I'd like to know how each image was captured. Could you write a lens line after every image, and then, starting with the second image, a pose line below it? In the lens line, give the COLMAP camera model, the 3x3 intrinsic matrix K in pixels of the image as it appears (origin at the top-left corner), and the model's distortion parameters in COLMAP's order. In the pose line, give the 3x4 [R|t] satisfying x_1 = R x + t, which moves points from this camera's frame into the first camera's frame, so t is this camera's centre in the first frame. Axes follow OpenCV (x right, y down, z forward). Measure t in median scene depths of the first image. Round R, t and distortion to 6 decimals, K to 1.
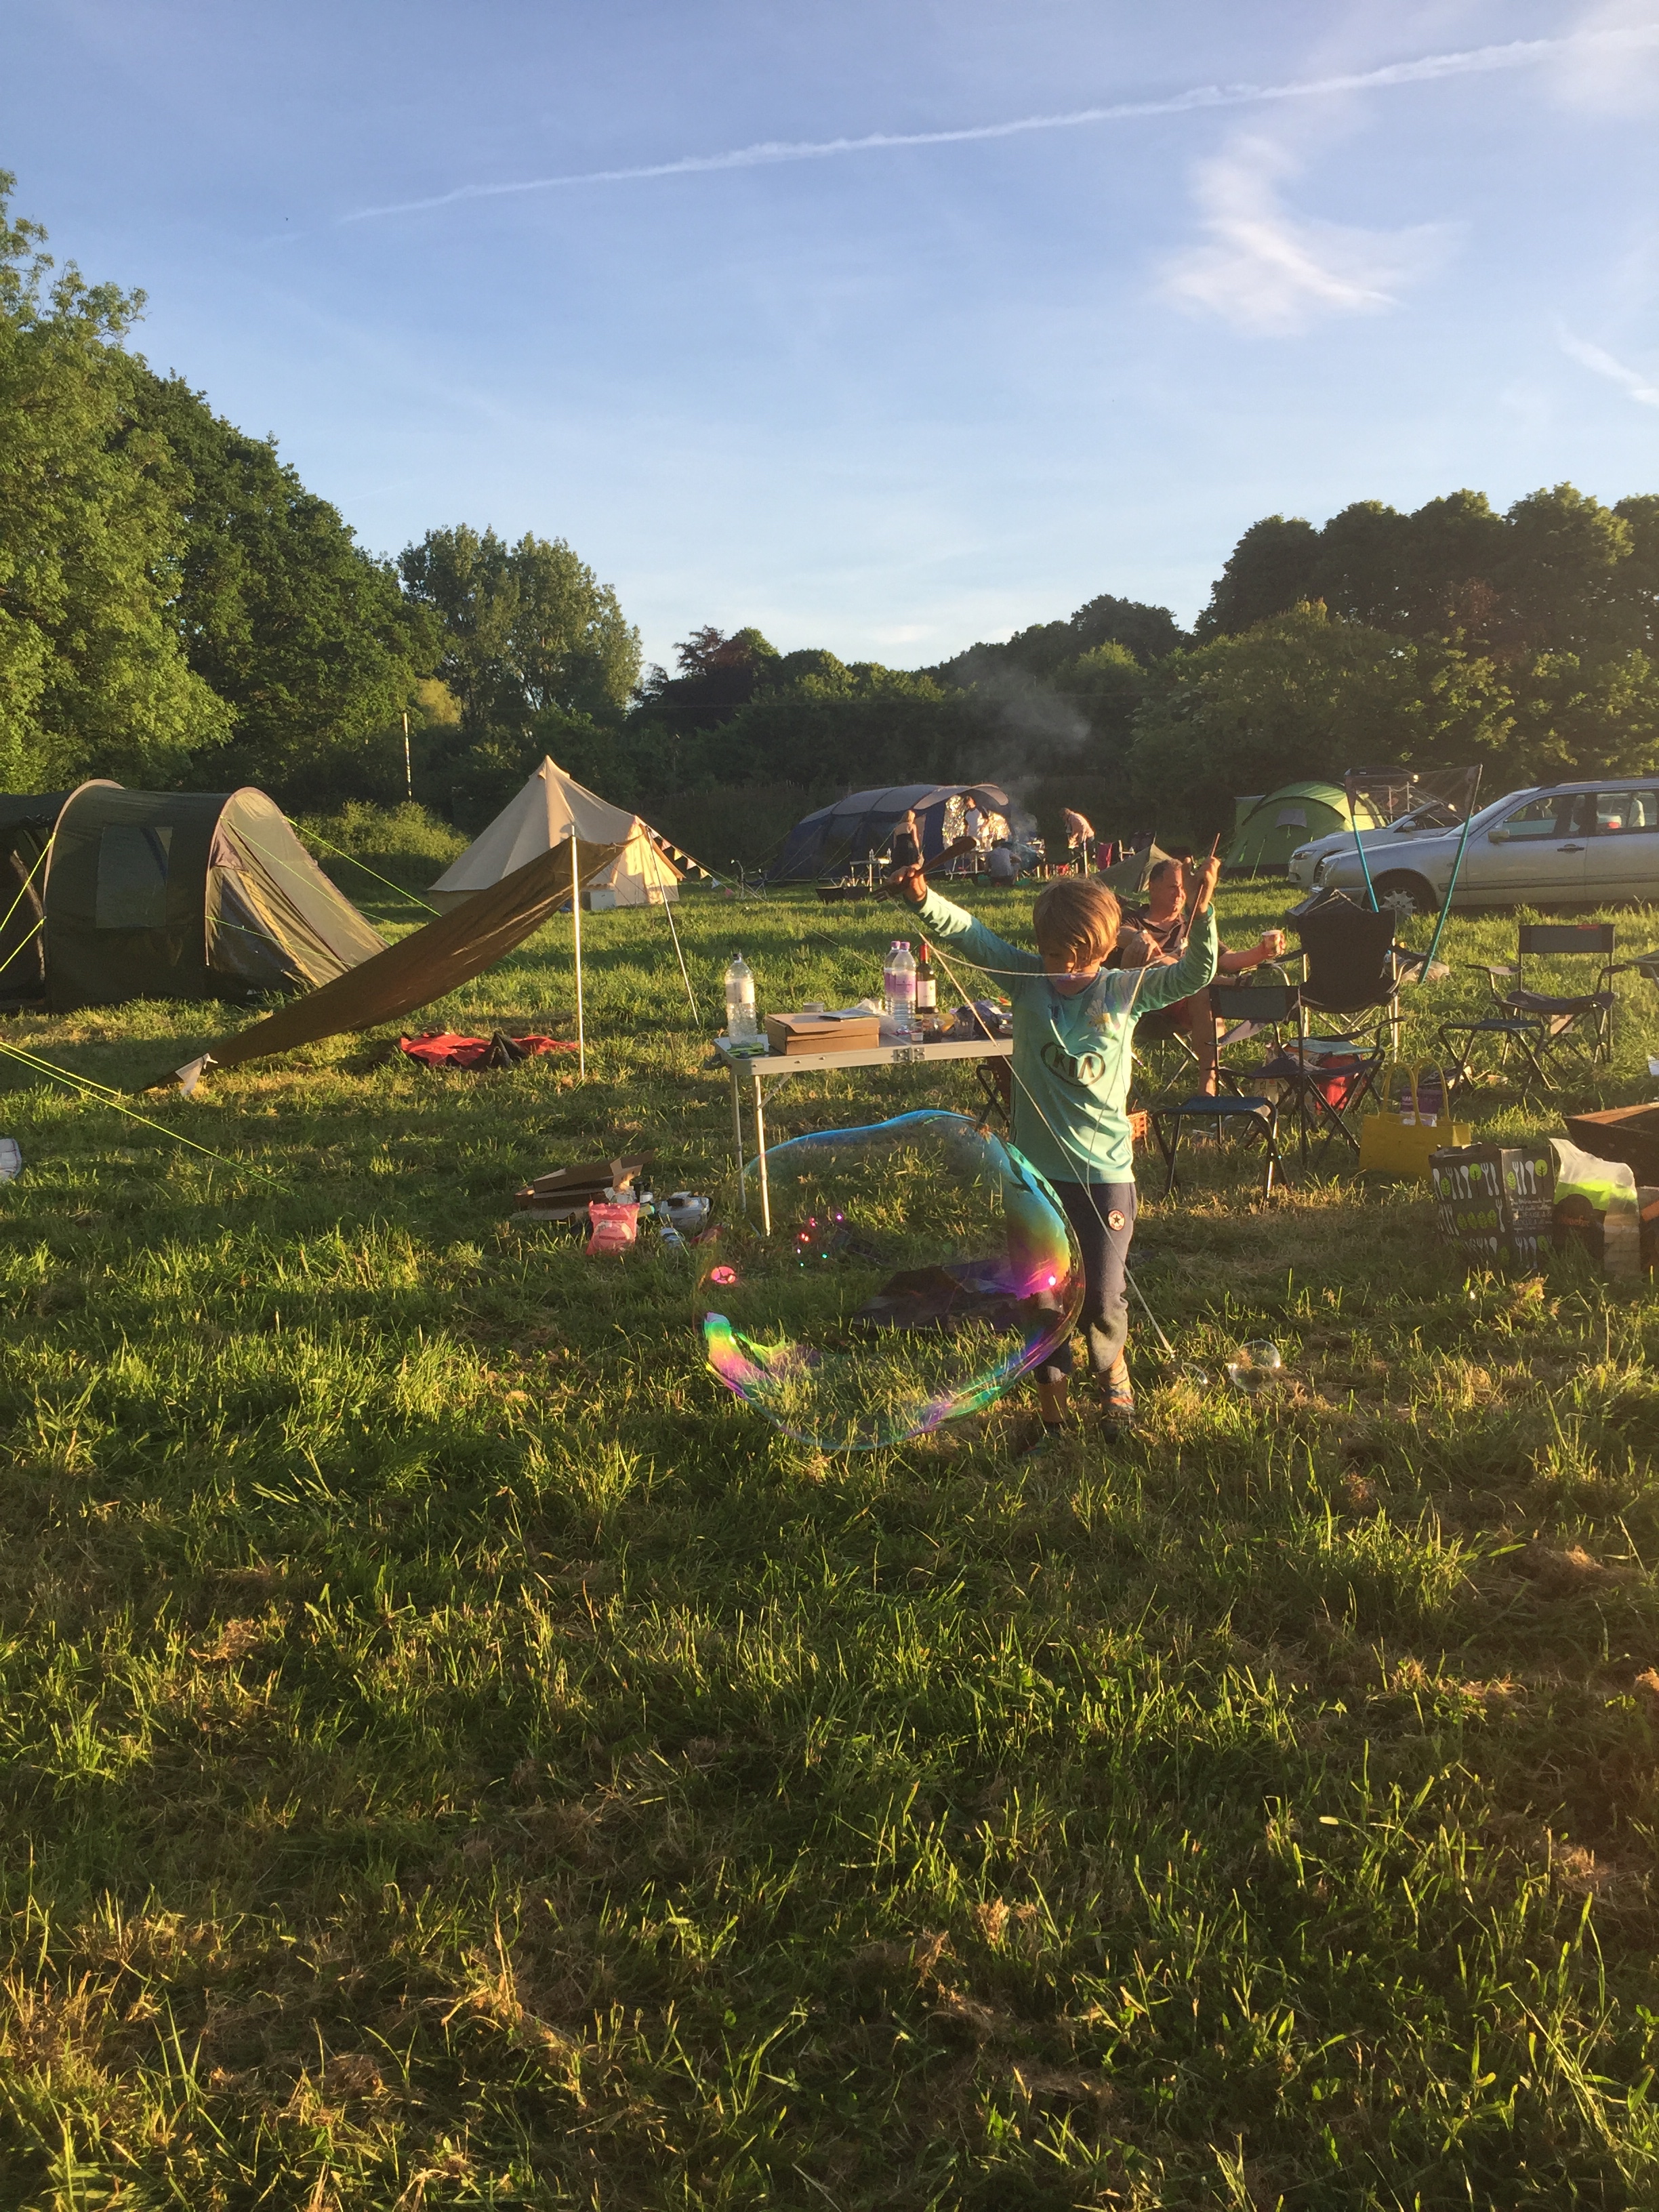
lens RADIAL K [[1888.9, 0, 829.5], [0, 1888.9, 1106.0], [0, 0, 1]] dist [0.074013, -0.080556]
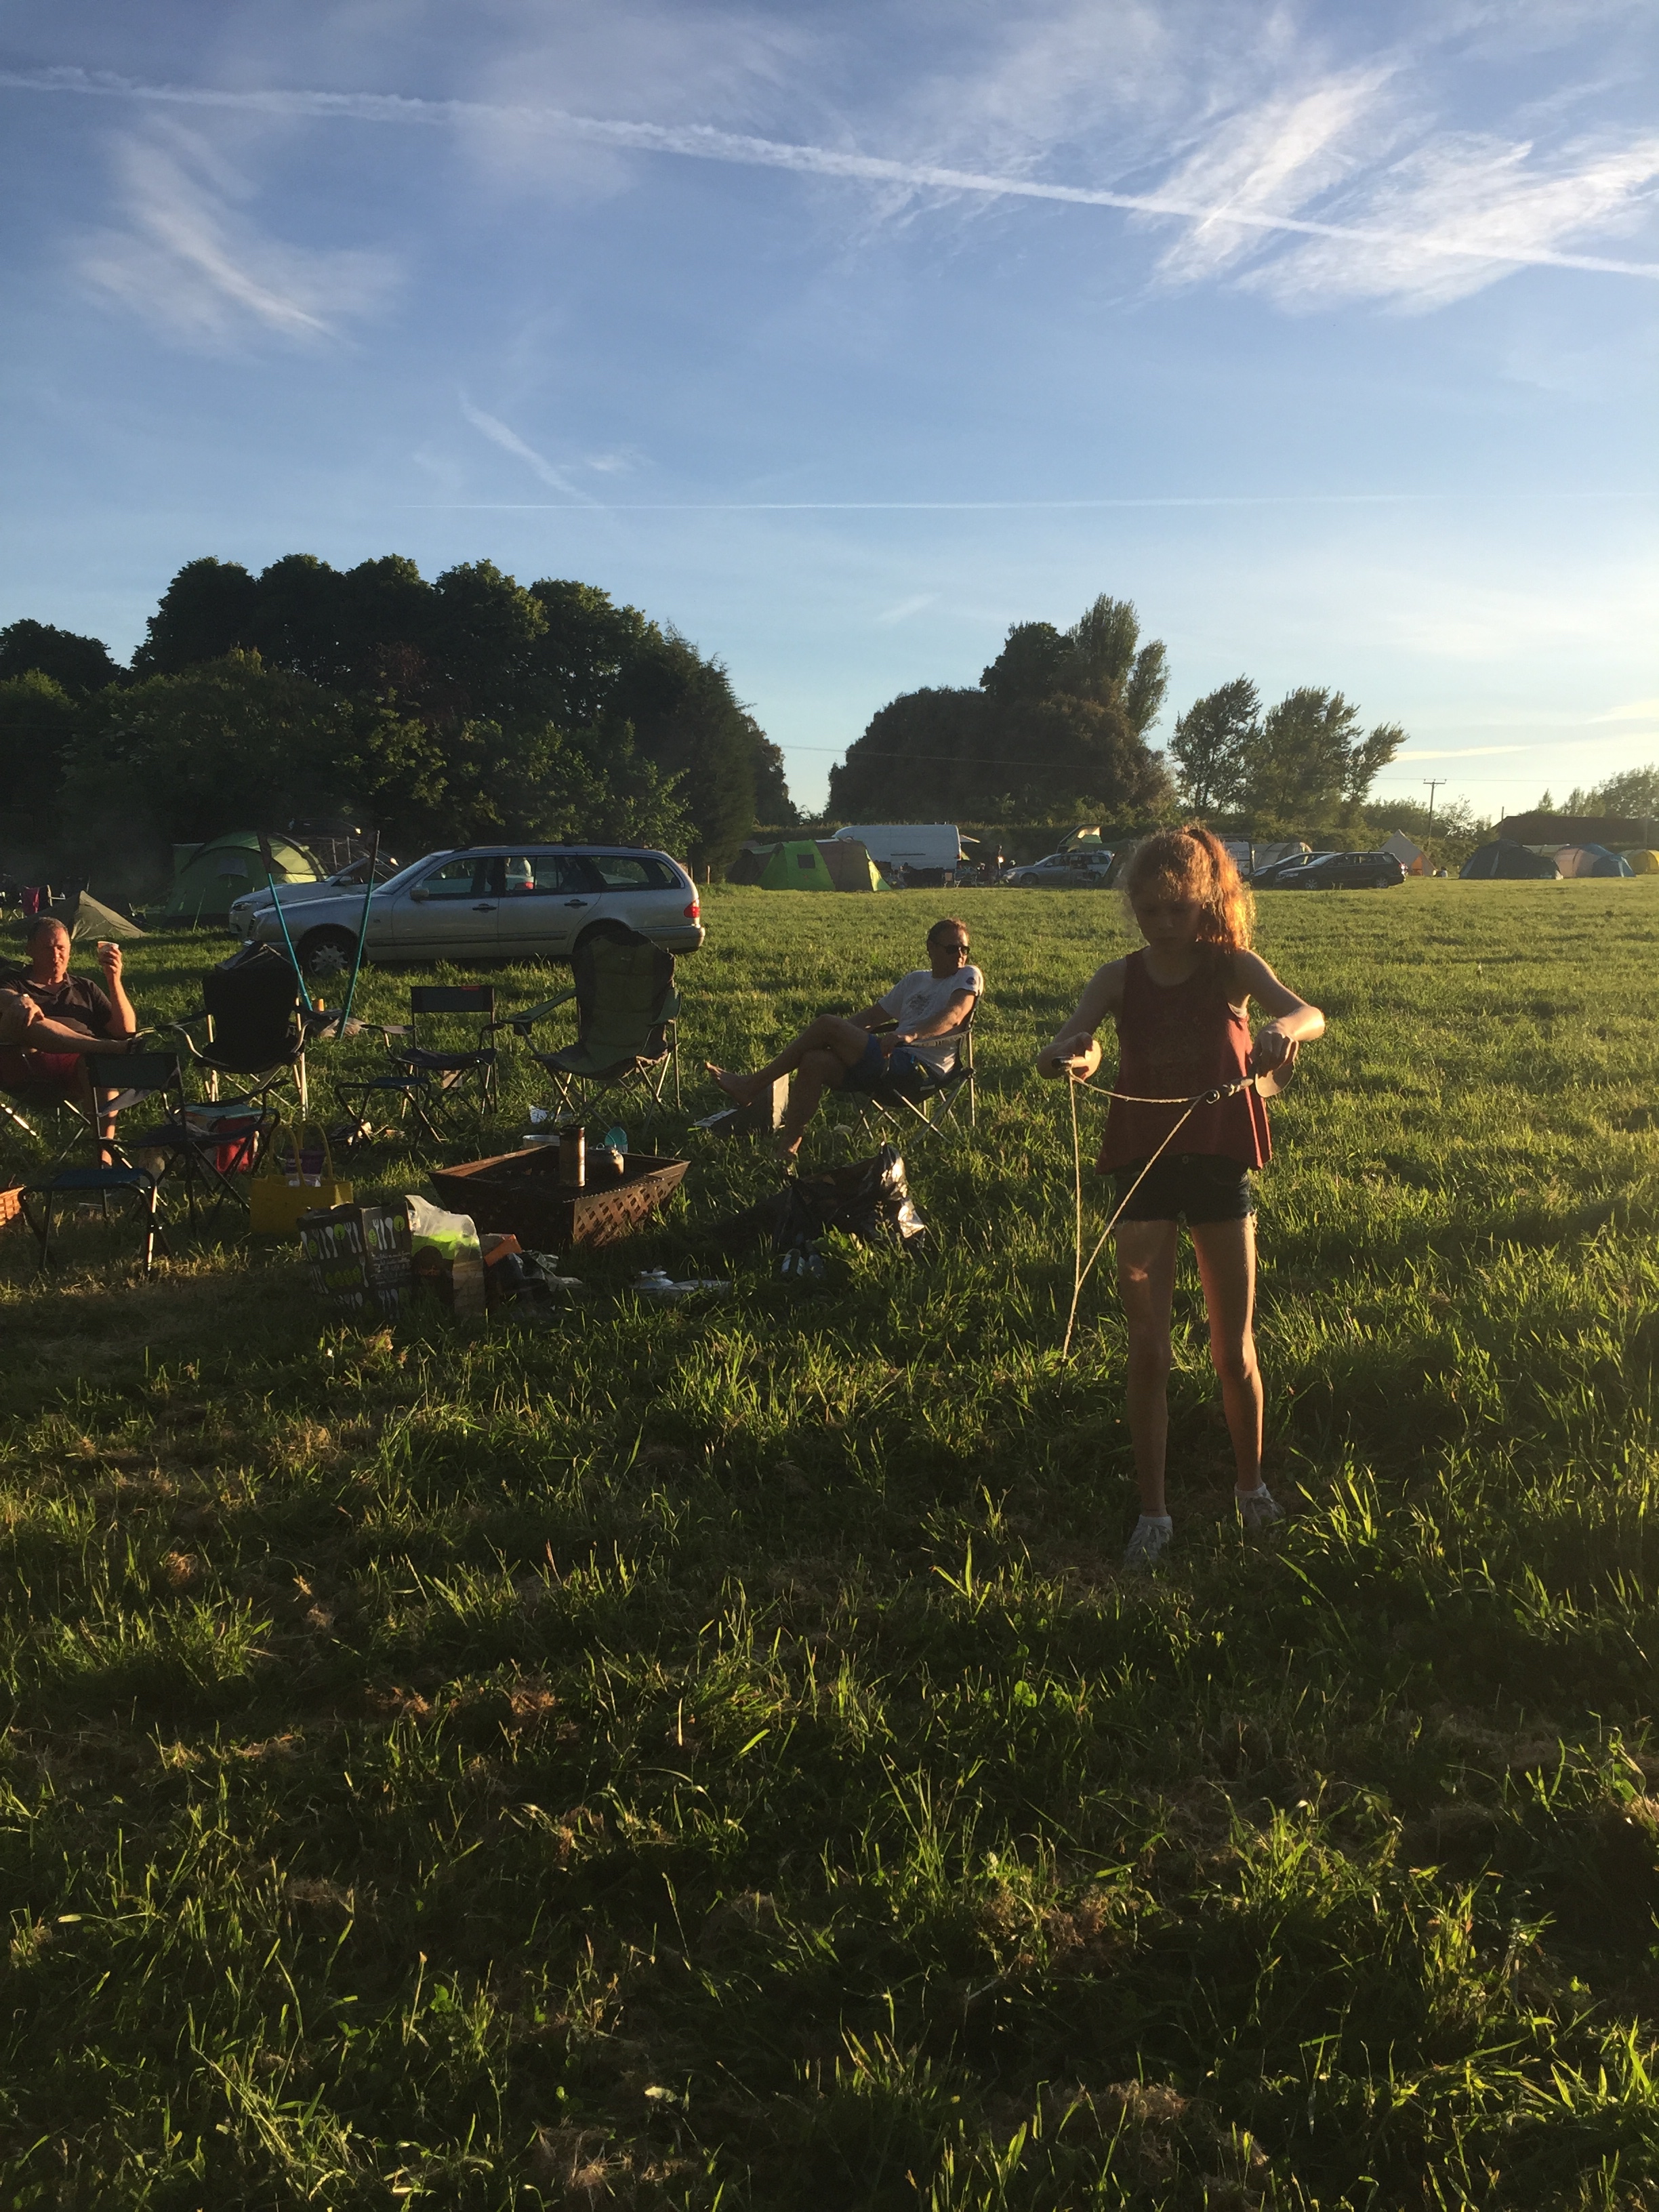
lens RADIAL K [[1888.9, 0, 829.5], [0, 1888.9, 1106.0], [0, 0, 1]] dist [0.074013, -0.080556]
pose [[0.862500, -0.039993, 0.504474, 0.027215], [0.052364, 0.998574, -0.010364, -0.005134], [-0.503340, 0.035356, 0.863365, -0.020223]]
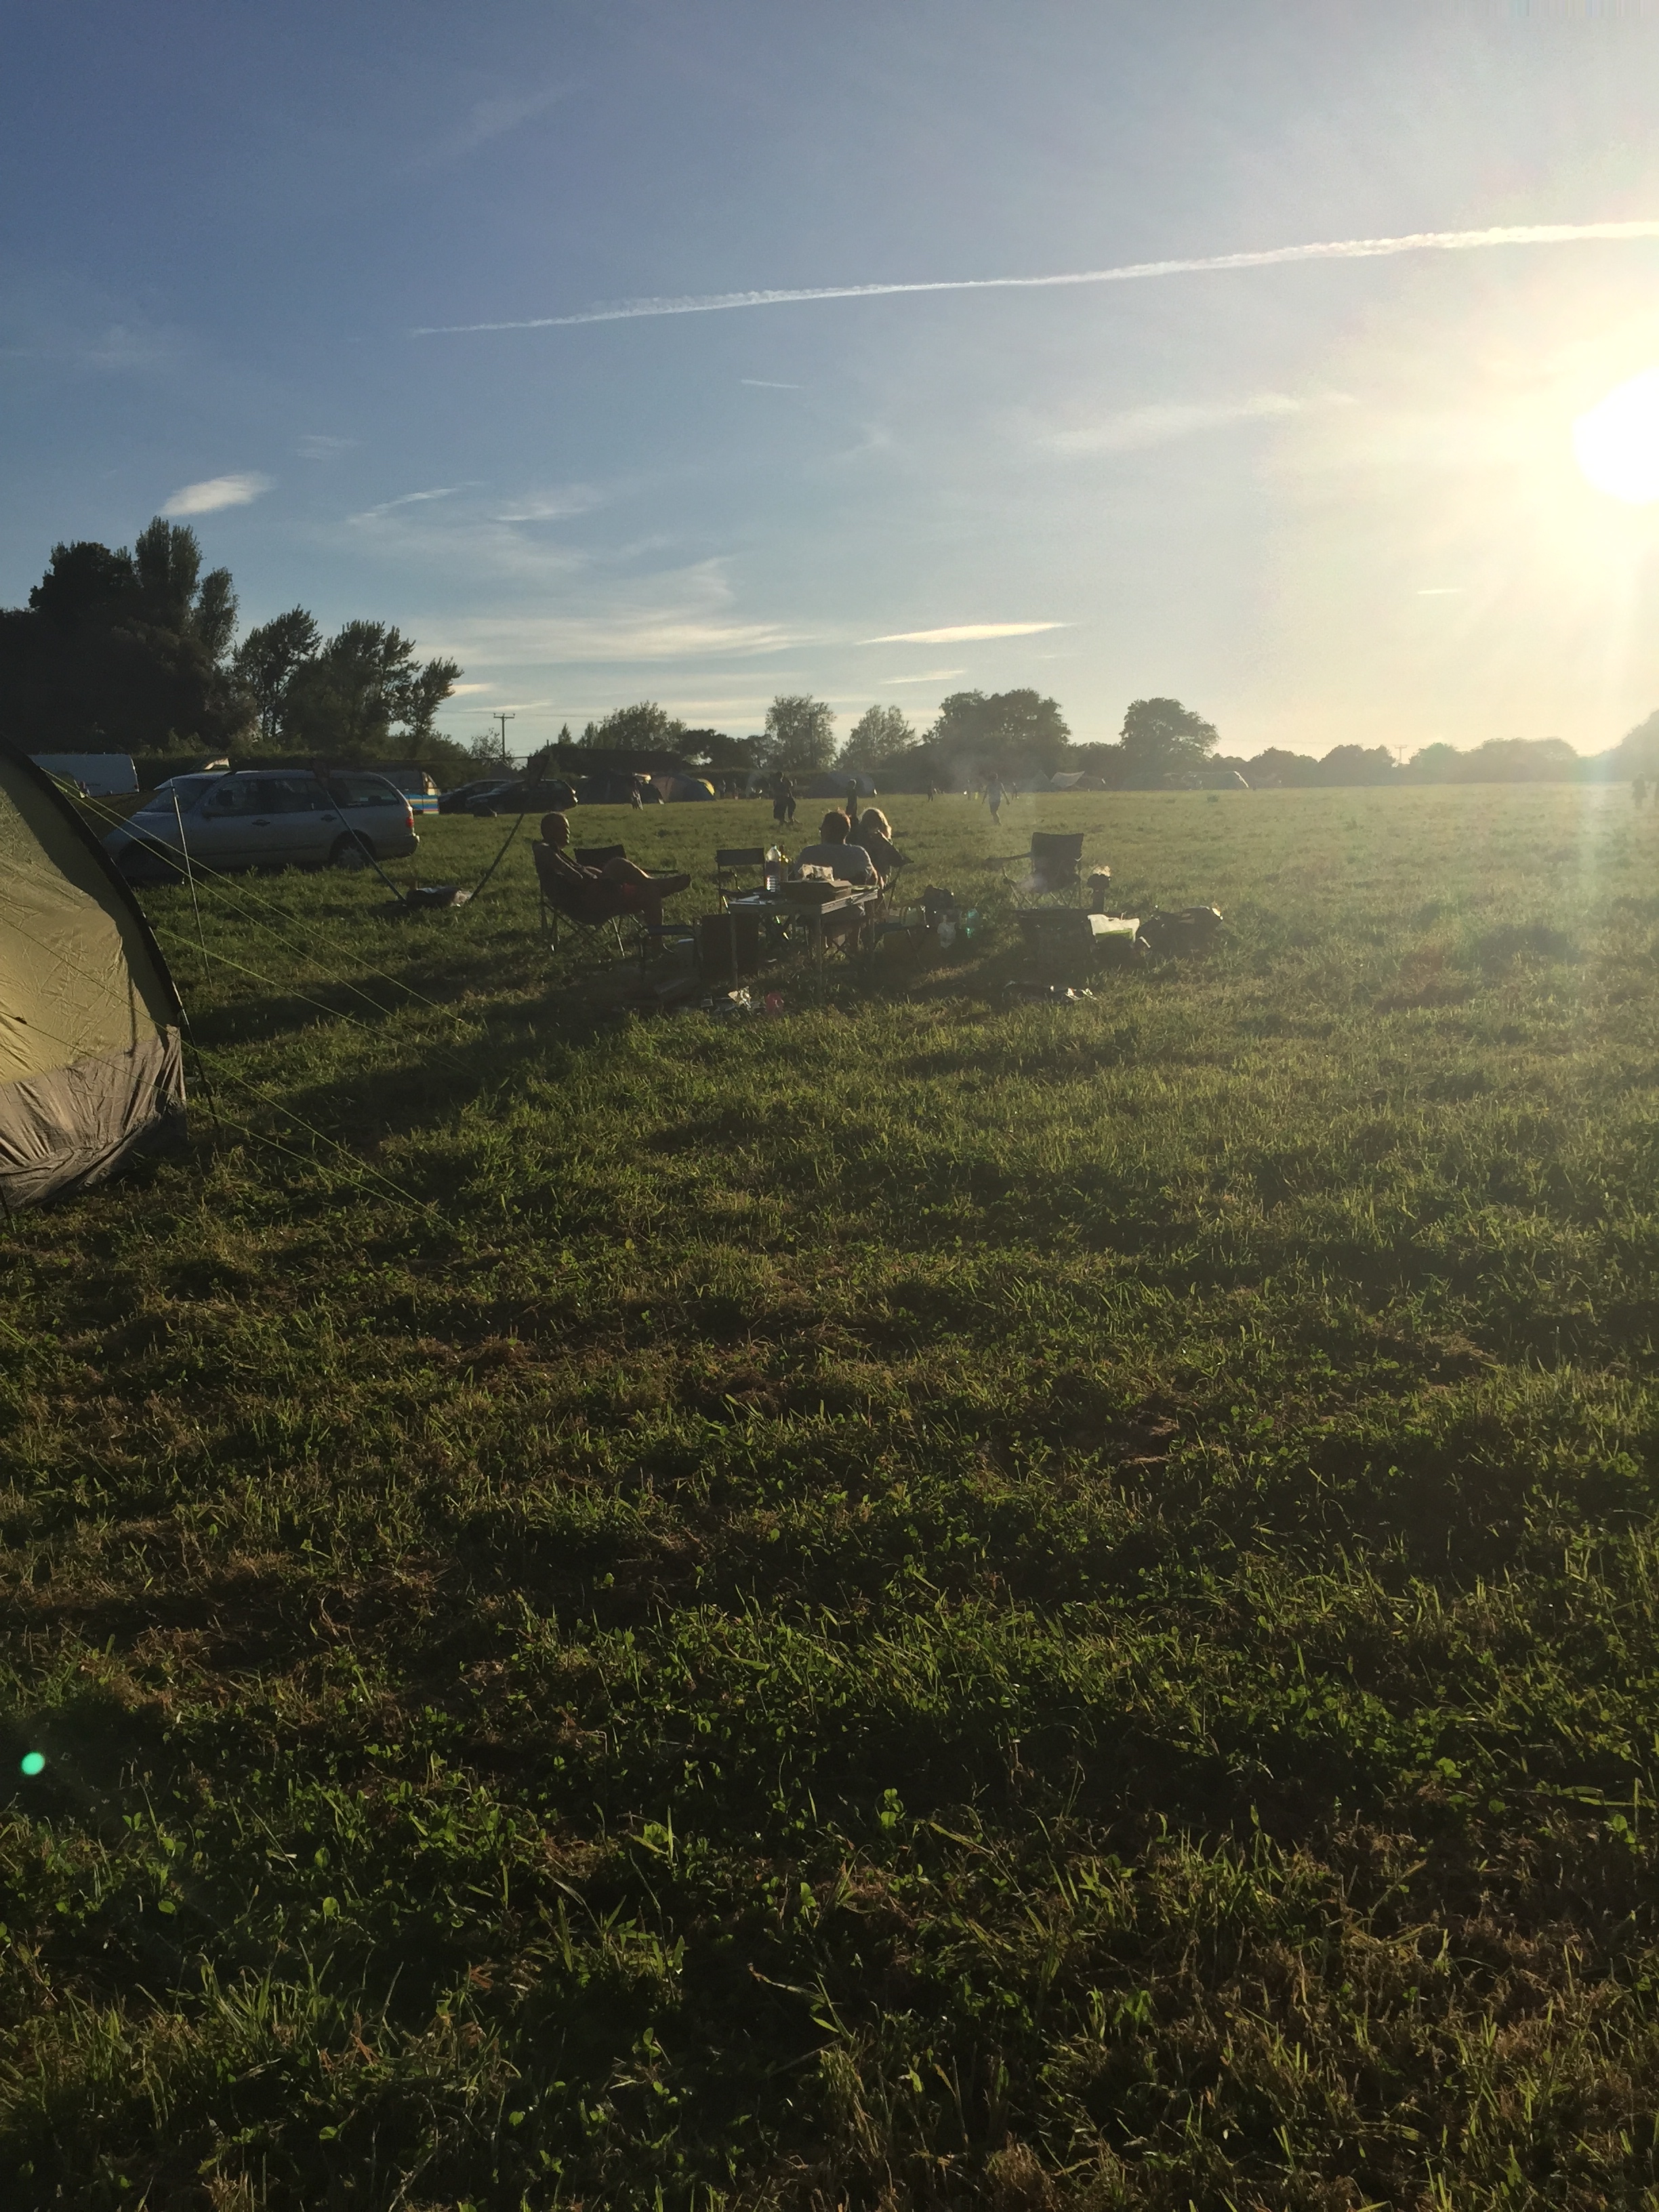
lens RADIAL K [[1888.9, 0, 829.5], [0, 1888.9, 1106.0], [0, 0, 1]] dist [0.074013, -0.080556]
pose [[0.511051, -0.126895, 0.850132, -1.140007], [0.128416, 0.989214, 0.070459, 0.025889], [-0.849904, 0.073163, 0.521834, -0.002521]]
